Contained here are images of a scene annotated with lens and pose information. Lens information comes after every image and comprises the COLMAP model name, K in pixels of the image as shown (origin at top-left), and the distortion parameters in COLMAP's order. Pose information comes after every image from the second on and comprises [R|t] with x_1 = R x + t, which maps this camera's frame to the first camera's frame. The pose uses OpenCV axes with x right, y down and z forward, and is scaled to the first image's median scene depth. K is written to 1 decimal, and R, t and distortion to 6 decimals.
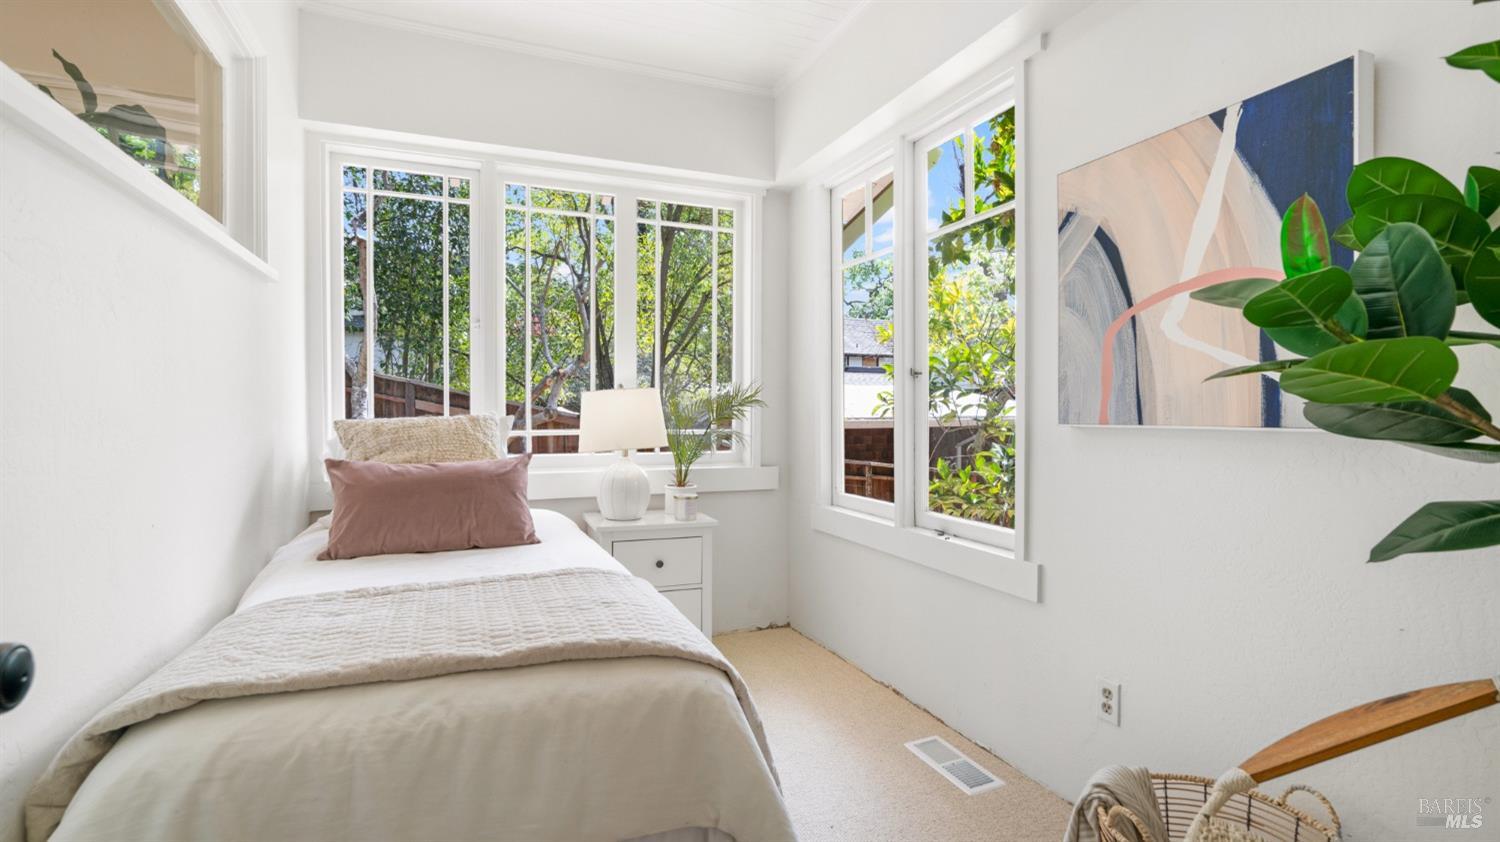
lens RADIAL K [[708.4, 0, 750.8], [0, 708.4, 420.4], [0, 0, 1]] dist [-0.026333, 0.011270]
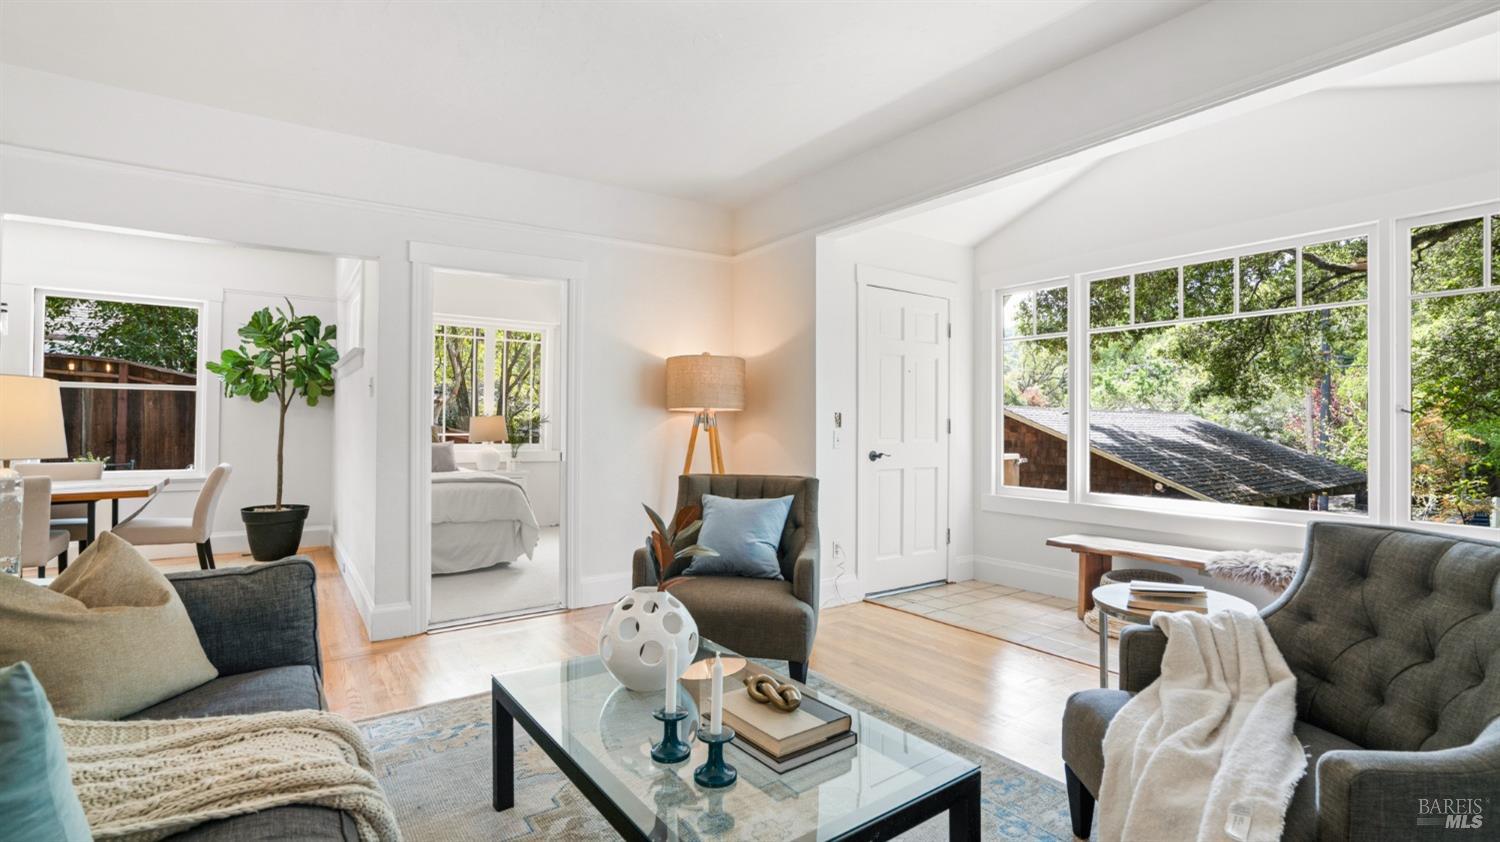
lens RADIAL K [[708.4, 0, 751.0], [0, 708.4, 417.6], [0, 0, 1]] dist [-0.026333, 0.011270]
pose [[0.978987, 0.003262, 0.203896, 0.182052], [0.000830, 0.999800, -0.019984, 0.008757], [-0.203920, 0.019733, 0.978789, -1.364709]]
